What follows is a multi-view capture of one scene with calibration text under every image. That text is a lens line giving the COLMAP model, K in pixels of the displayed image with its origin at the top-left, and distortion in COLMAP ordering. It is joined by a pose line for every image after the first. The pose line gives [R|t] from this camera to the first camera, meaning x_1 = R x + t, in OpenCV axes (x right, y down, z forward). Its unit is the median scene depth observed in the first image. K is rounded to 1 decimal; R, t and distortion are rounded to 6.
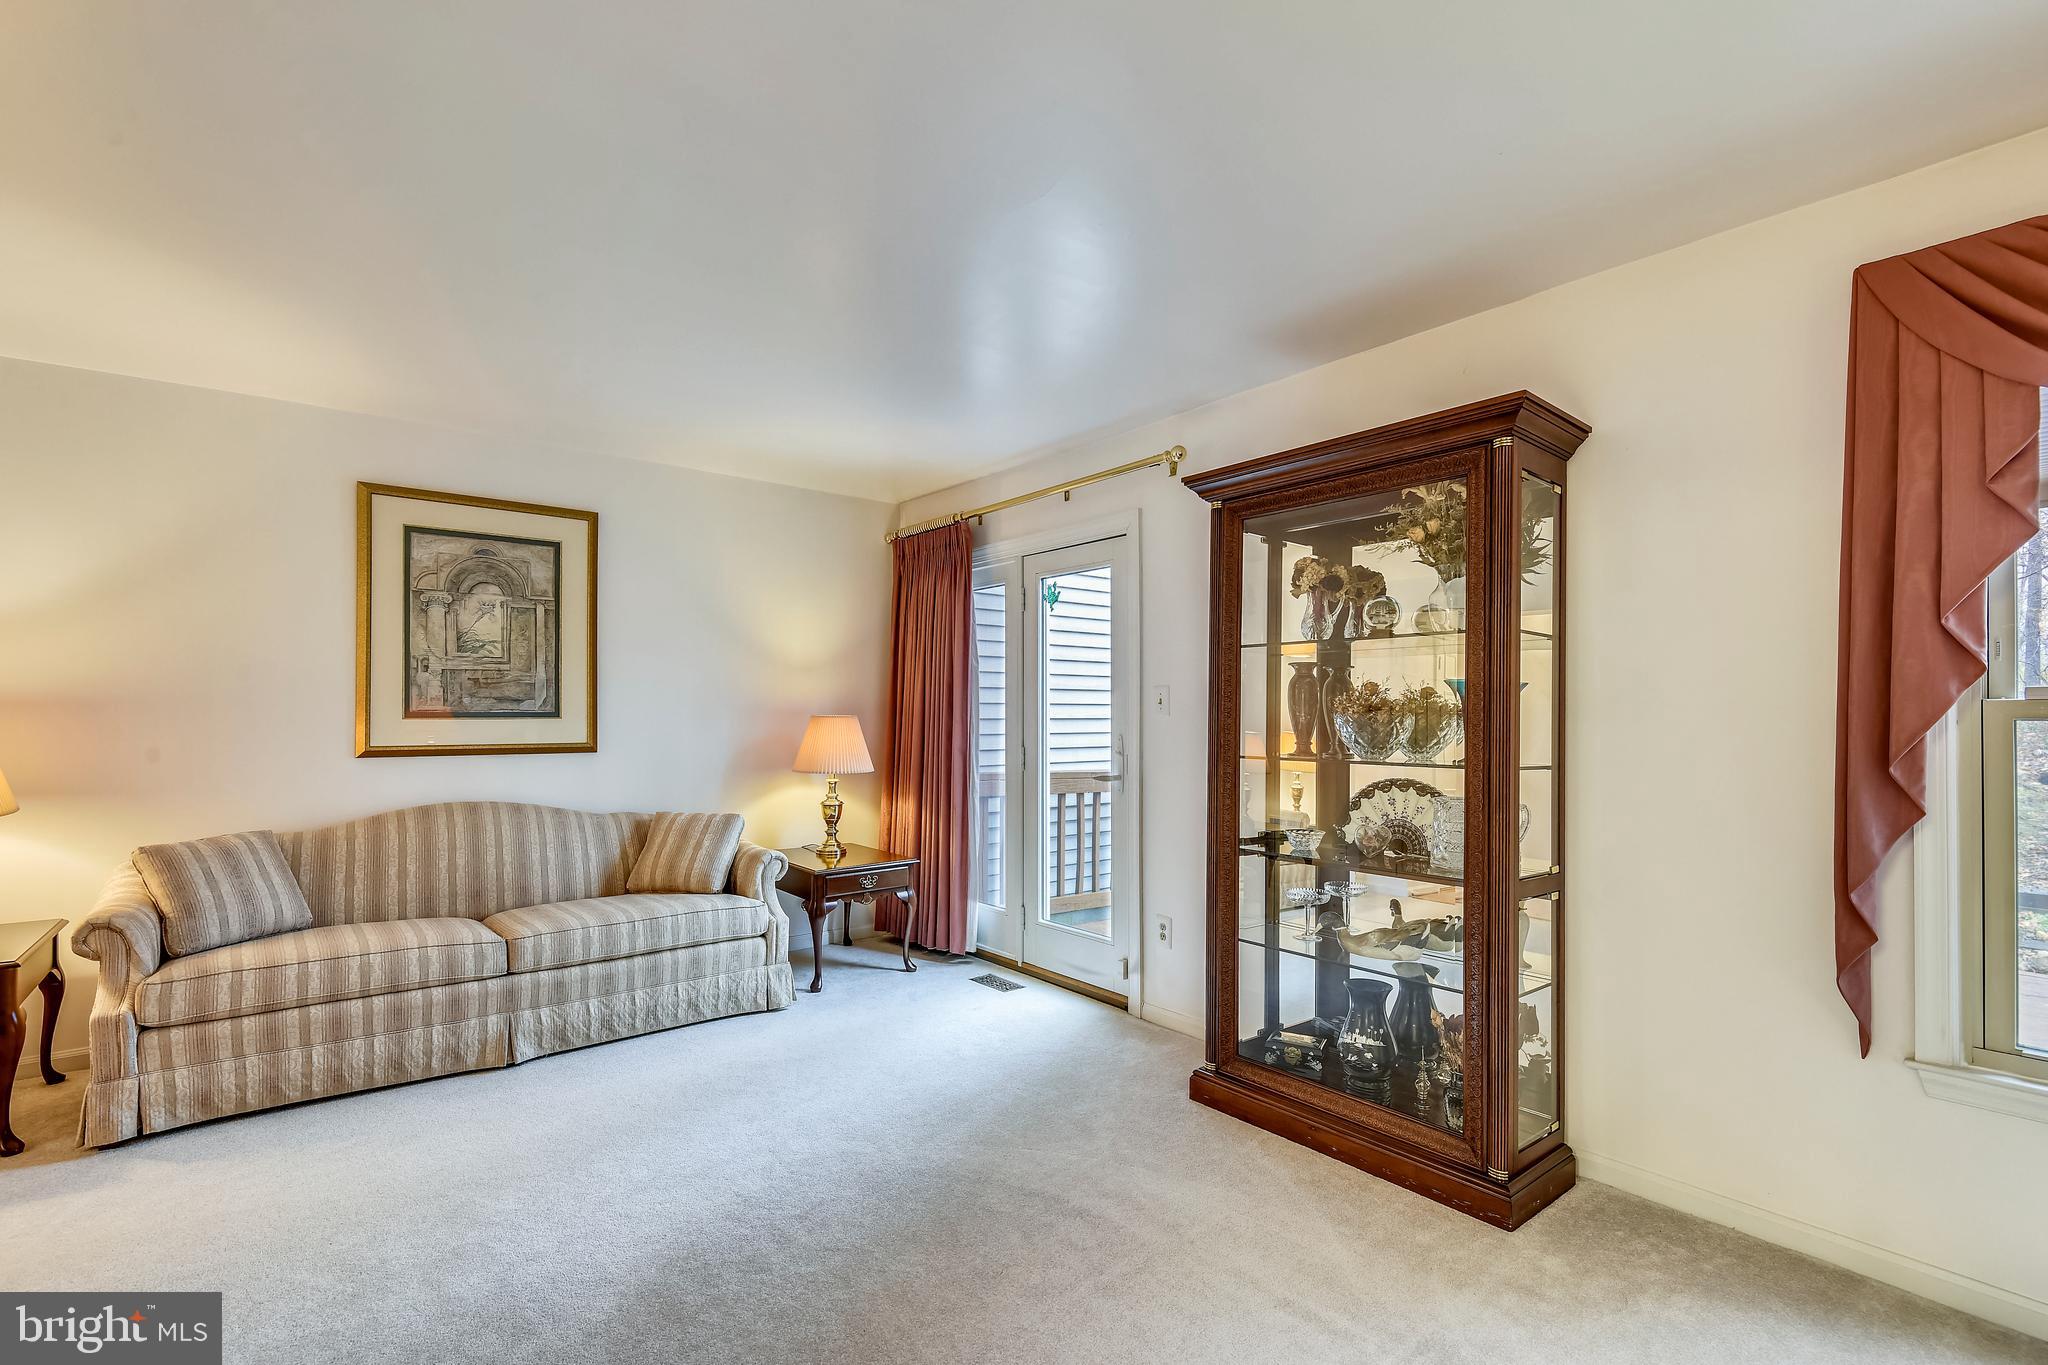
lens RADIAL K [[927.1, 0, 1023.8], [0, 927.1, 713.8], [0, 0, 1]] dist [-0.000583, -0.000655]
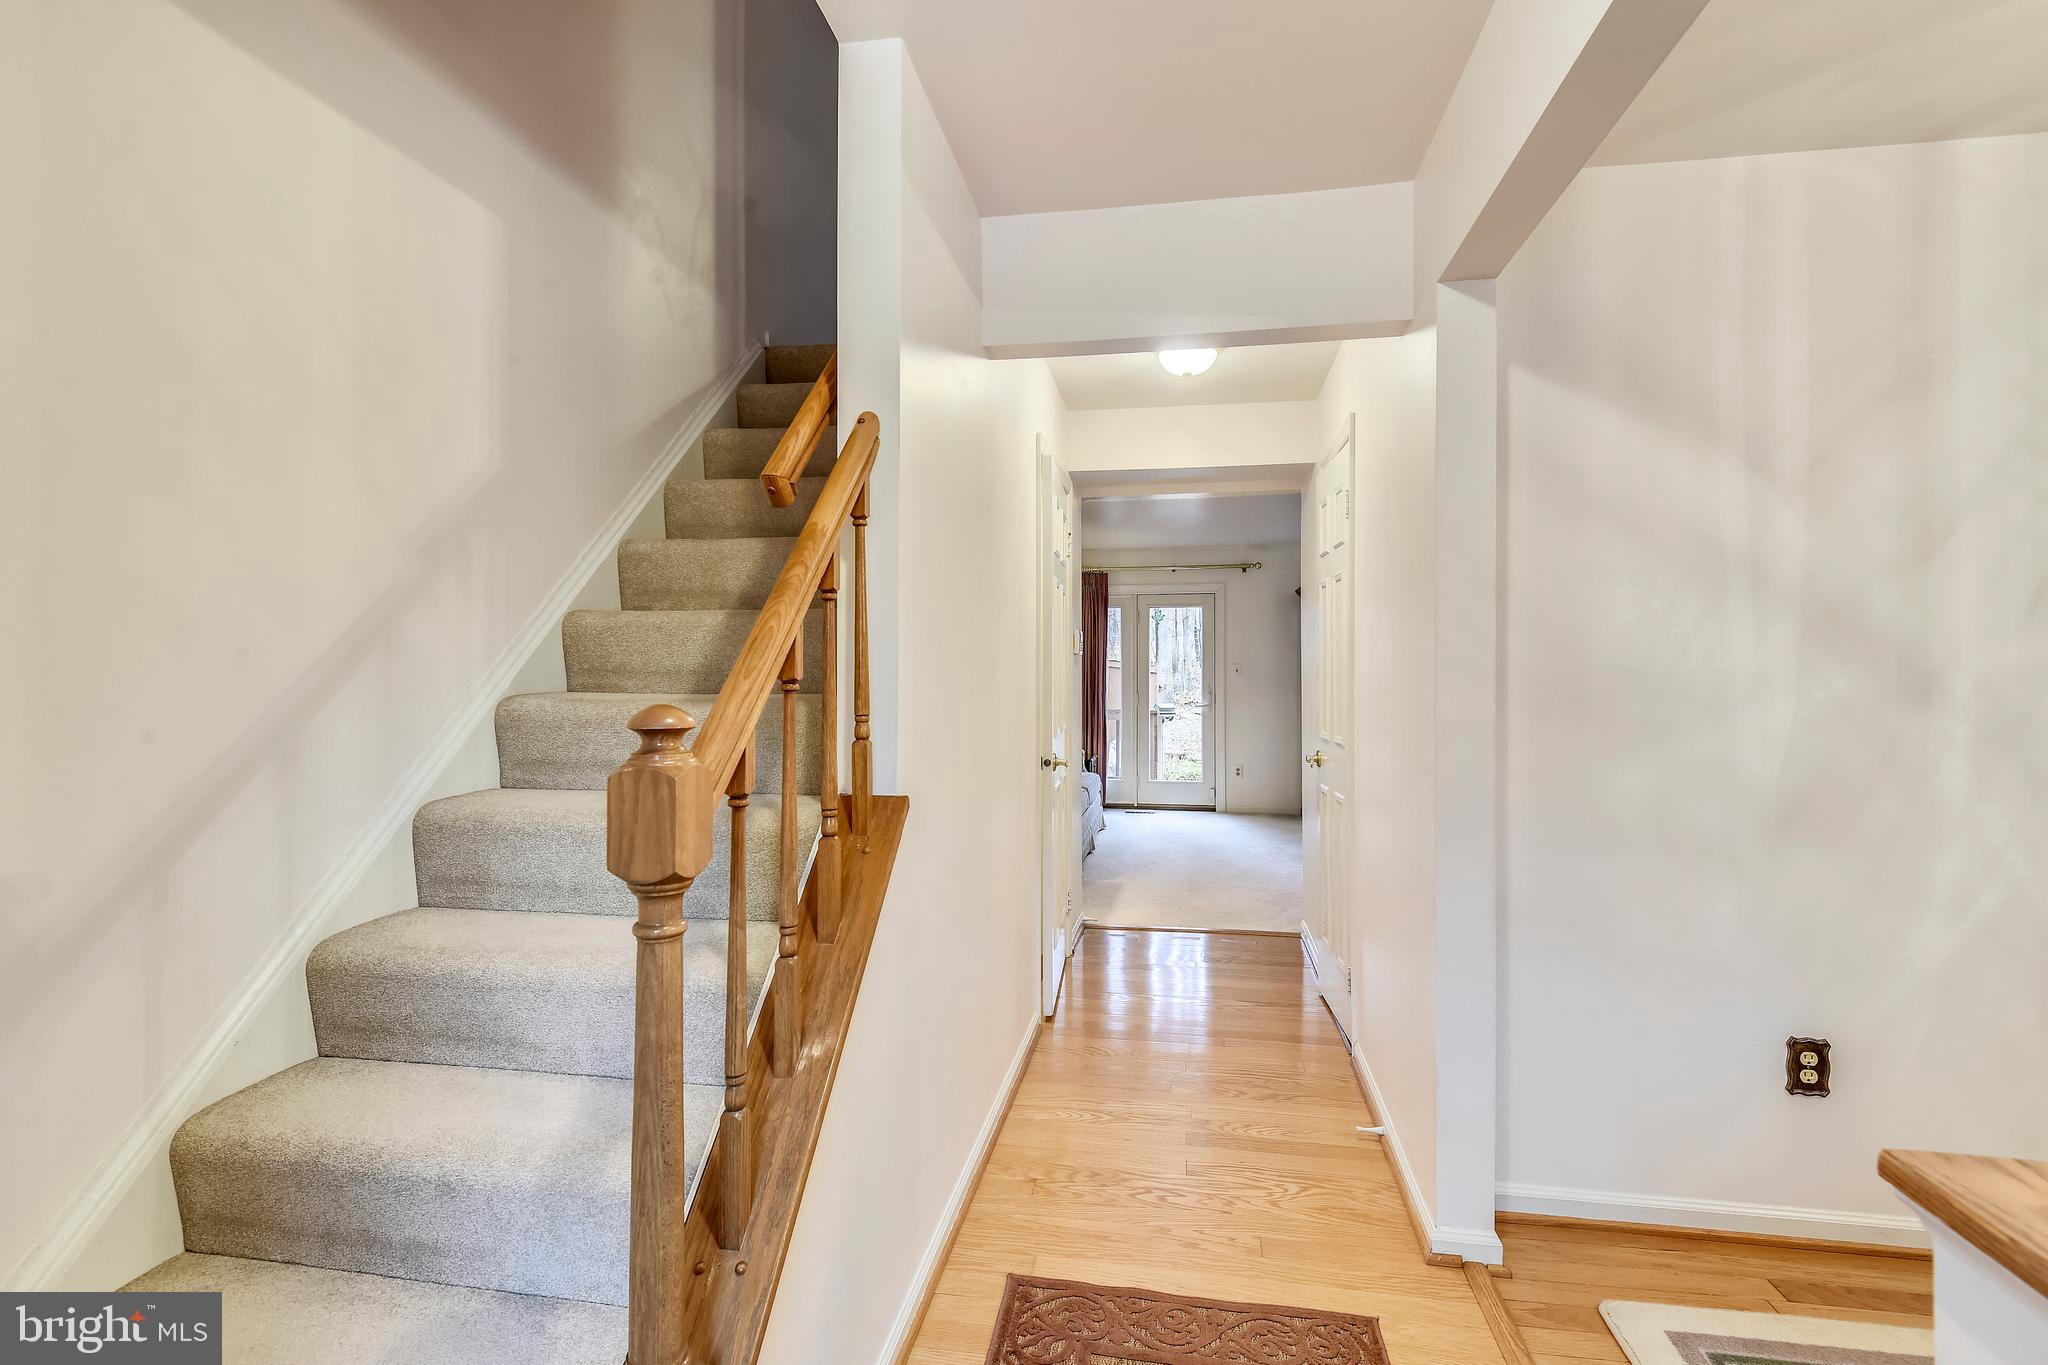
lens RADIAL K [[927.1, 0, 1023.8], [0, 927.1, 713.8], [0, 0, 1]] dist [-0.000583, -0.000655]
pose [[0.754325, -0.018189, 0.656249, -1.774049], [-0.007664, 0.999304, 0.036507, 0.013119], [-0.656456, -0.032568, 0.753661, -0.396046]]
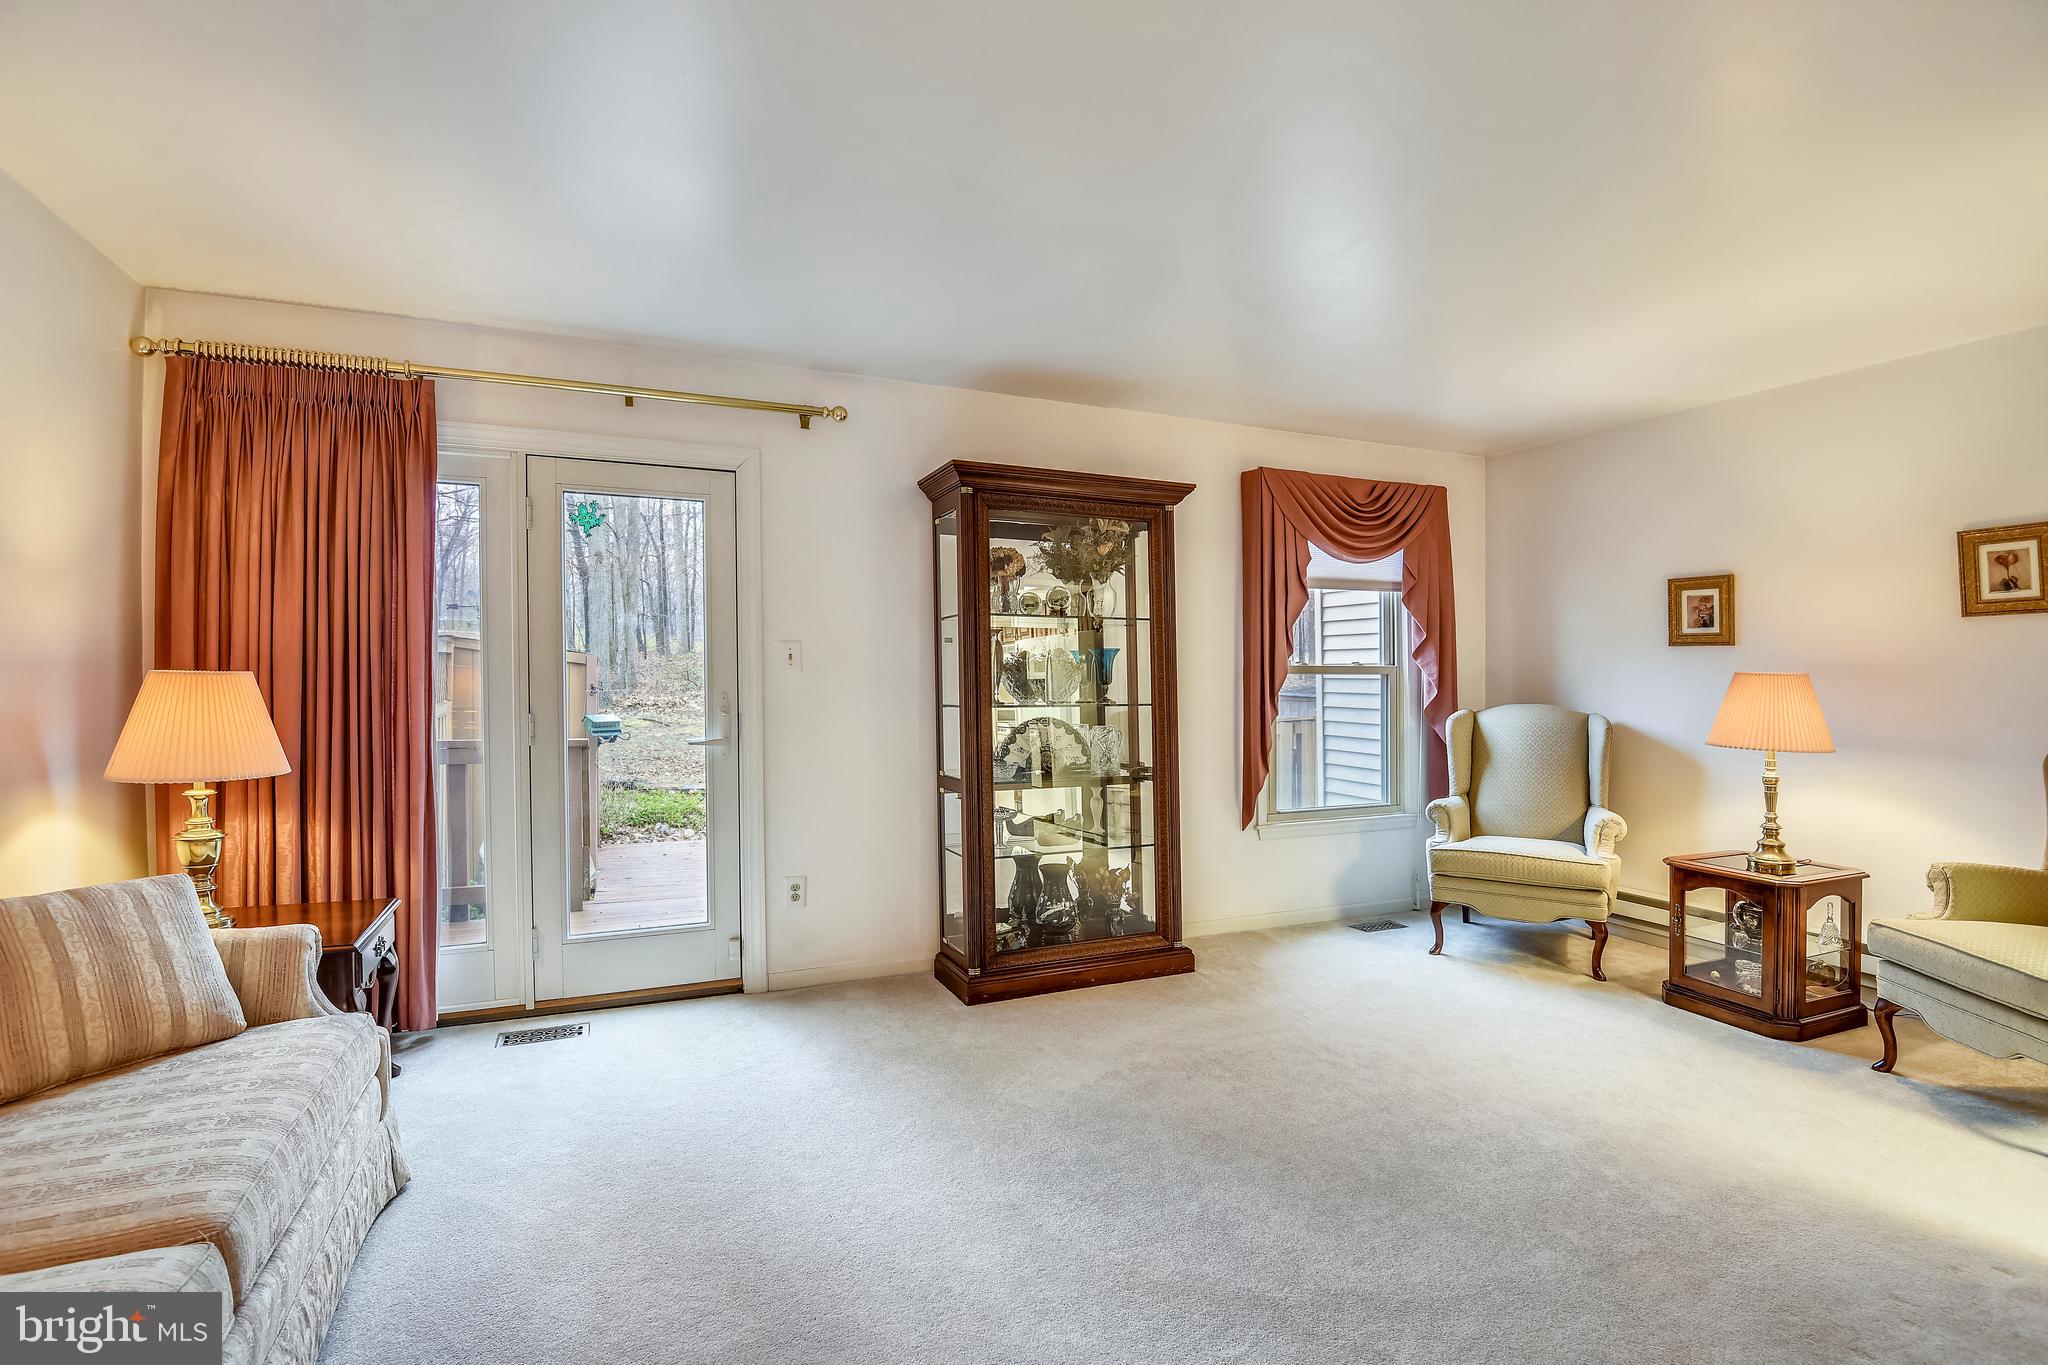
lens RADIAL K [[925.4, 0, 1024.0], [0, 925.4, 682.5], [0, 0, 1]] dist [-0.024095, -0.000031]
pose [[0.267223, -0.005731, 0.963618, -0.721881], [-0.002211, 0.999976, 0.006561, 0.006714], [-0.963632, -0.003884, 0.267204, 0.508441]]
